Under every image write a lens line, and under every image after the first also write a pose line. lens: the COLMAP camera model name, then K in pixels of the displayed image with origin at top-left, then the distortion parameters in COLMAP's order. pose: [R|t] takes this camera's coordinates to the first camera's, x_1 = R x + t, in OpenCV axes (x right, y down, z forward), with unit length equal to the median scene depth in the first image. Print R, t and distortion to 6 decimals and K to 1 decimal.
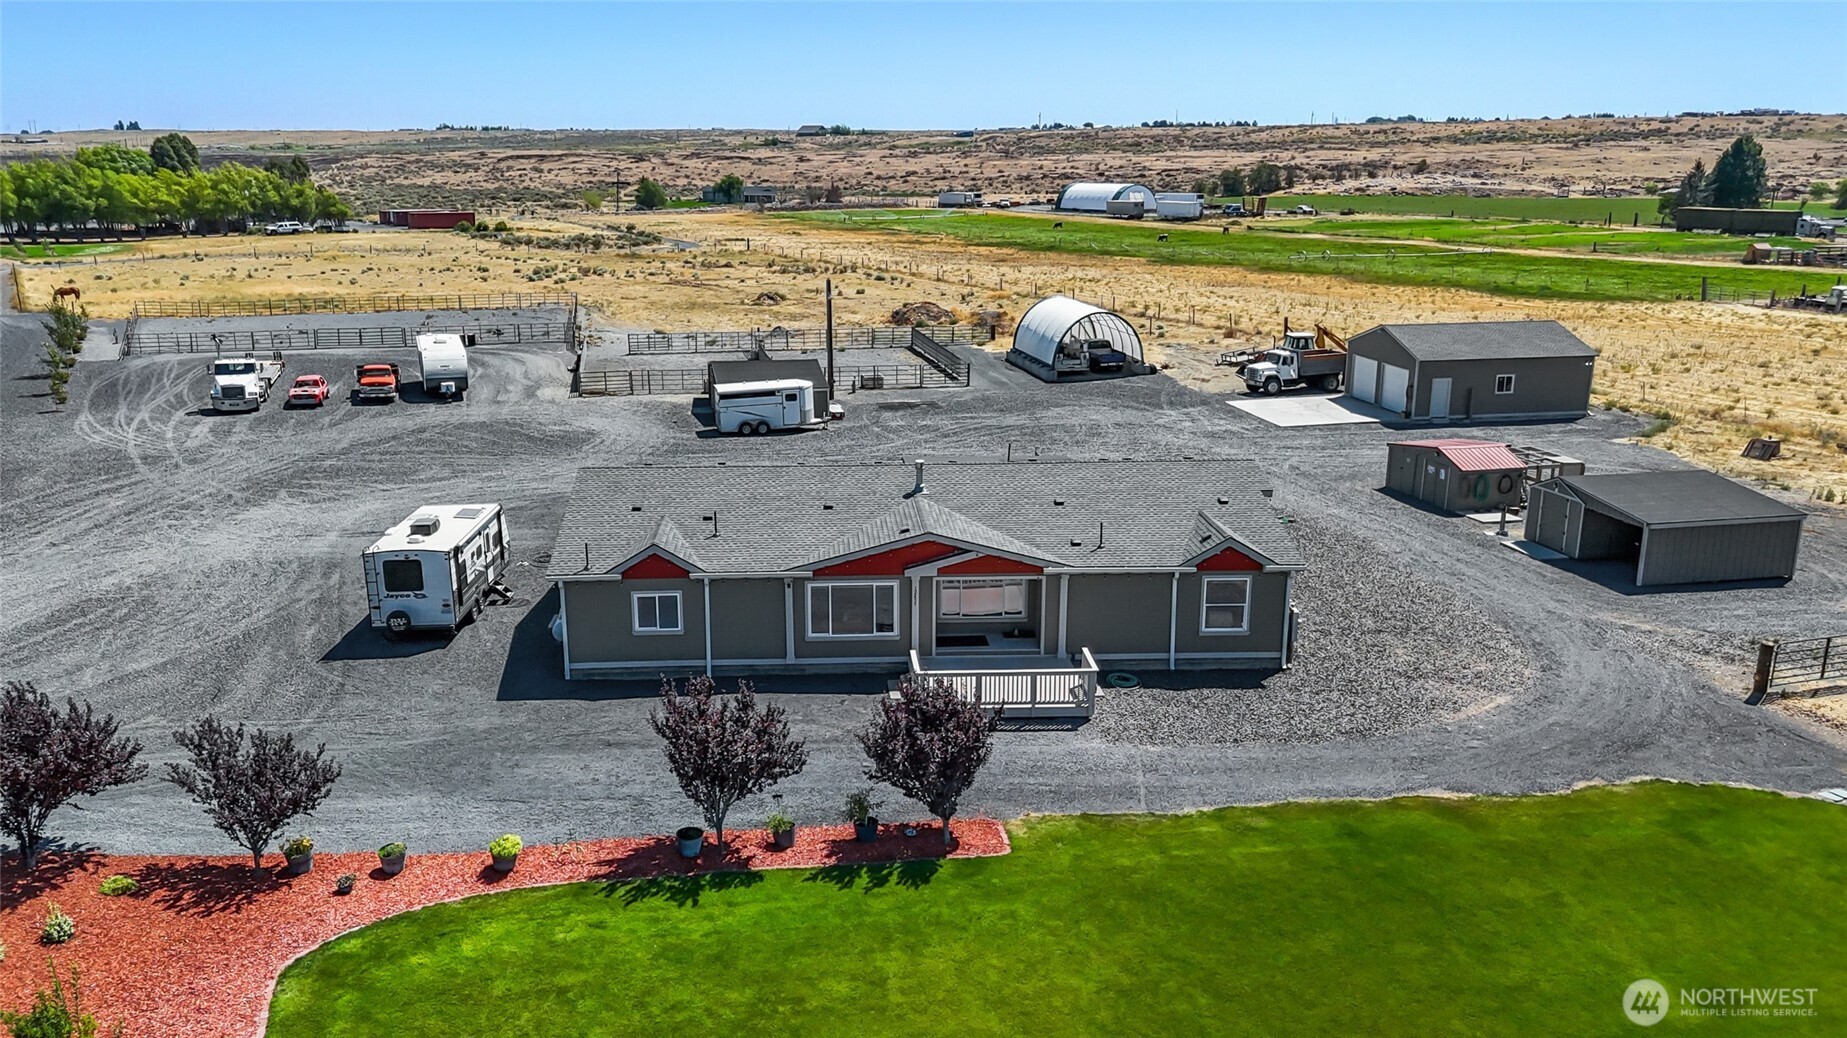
lens RADIAL K [[1447.6, 0, 873.3], [0, 1447.6, 464.4], [0, 0, 1]] dist [0.069870, -0.087341]
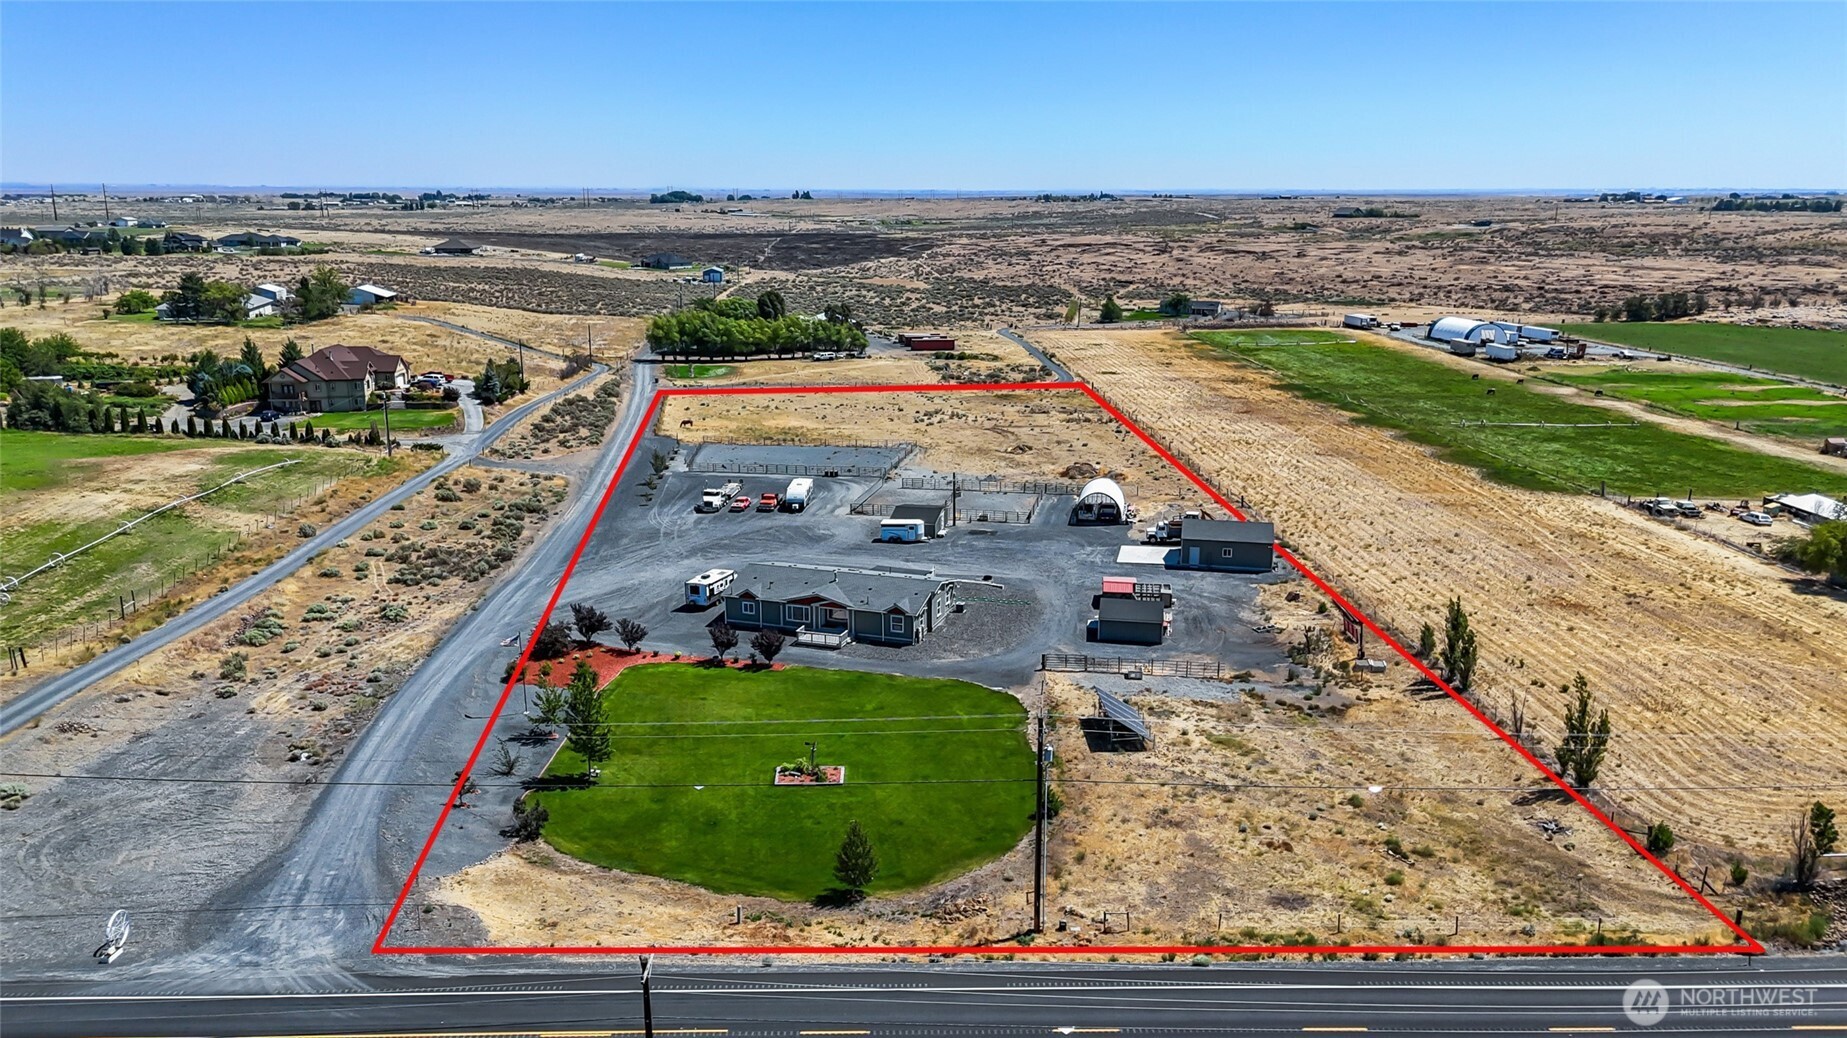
lens RADIAL K [[1326.9, 0, 953.5], [0, 1326.9, 476.6], [0, 0, 1]] dist [0.088786, -0.064706]
pose [[0.938369, 0.077022, -0.336945, 0.723302], [-0.081689, 0.996658, 0.000328, -0.135901], [0.335844, 0.027217, 0.941524, -0.997336]]
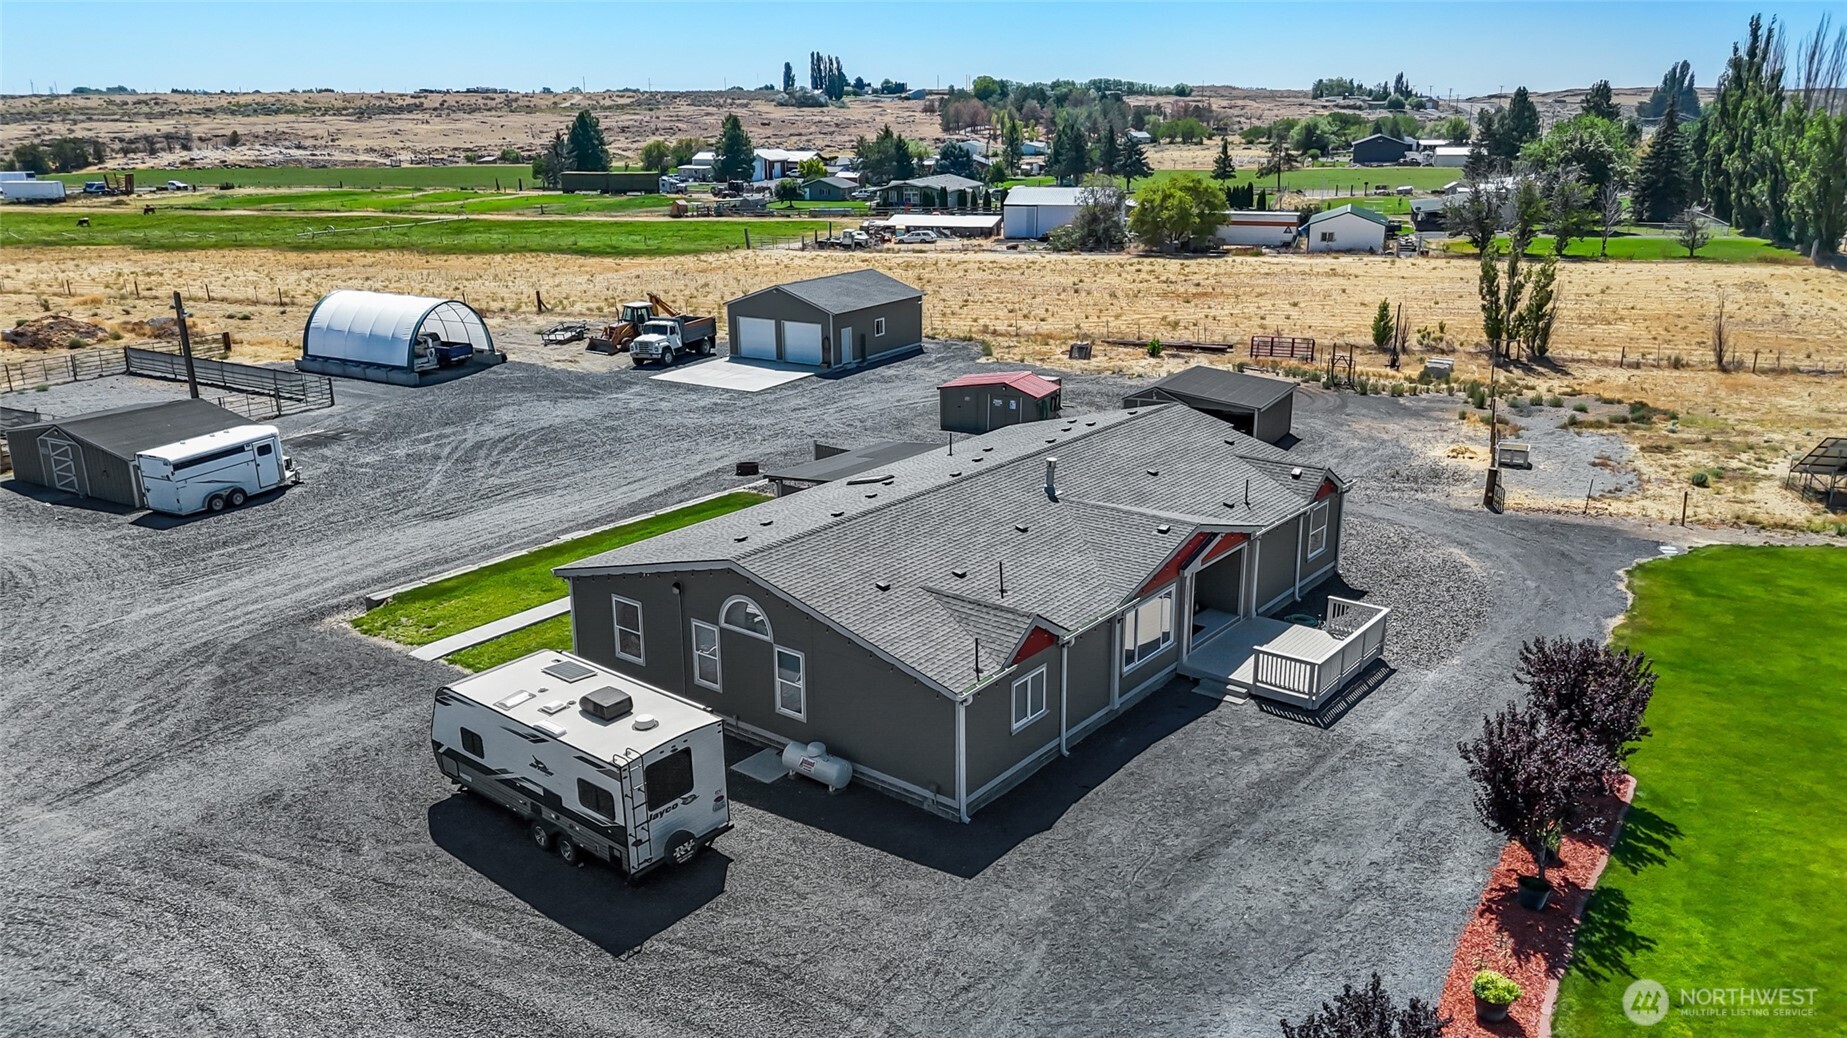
lens RADIAL K [[1351.9, 0, 930.1], [0, 1351.9, 511.5], [0, 0, 1]] dist [0.066389, -0.067714]
pose [[0.647834, -0.215565, 0.730645, -0.357818], [0.167541, 0.975961, 0.139389, -0.056317], [-0.743129, 0.032112, 0.668377, 0.273758]]
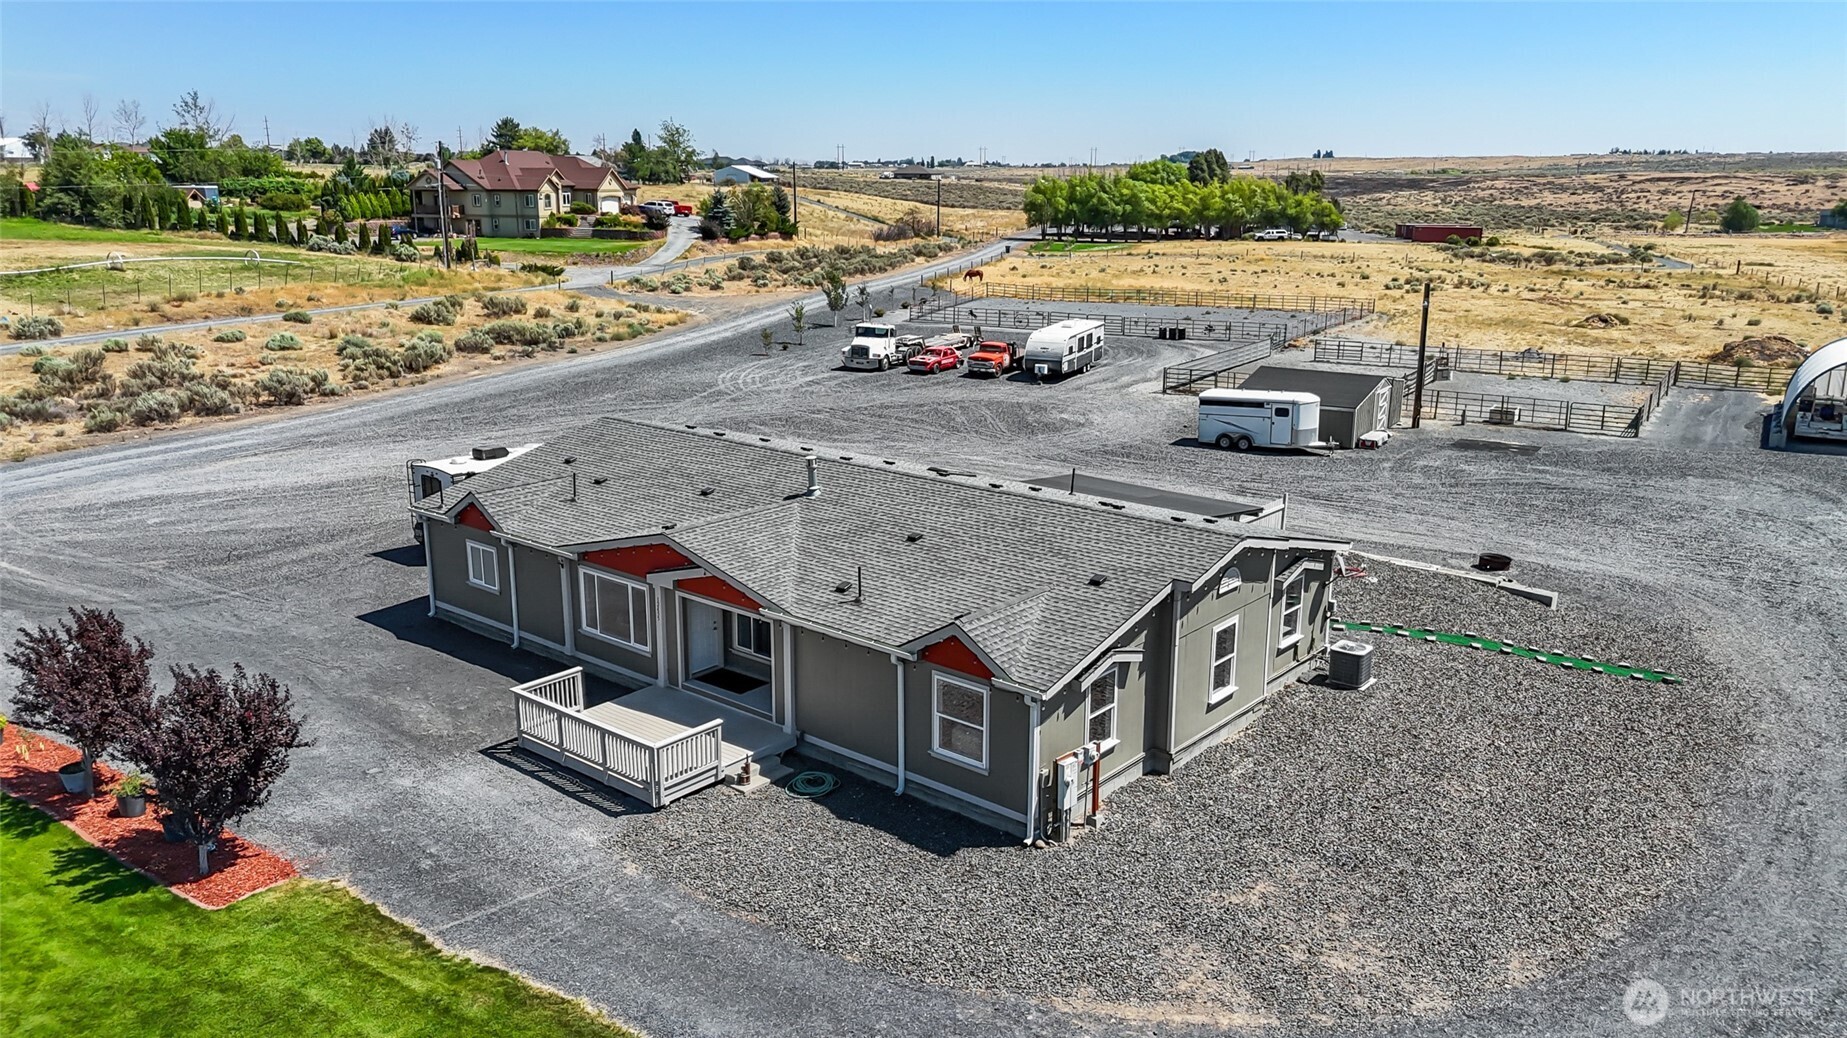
lens RADIAL K [[1351.9, 0, 930.1], [0, 1351.9, 511.5], [0, 0, 1]] dist [0.066389, -0.067714]
pose [[0.739070, 0.168075, -0.652324, 0.321698], [-0.149116, 0.985169, 0.084888, -0.025898], [0.656917, 0.034534, 0.753171, 0.265753]]
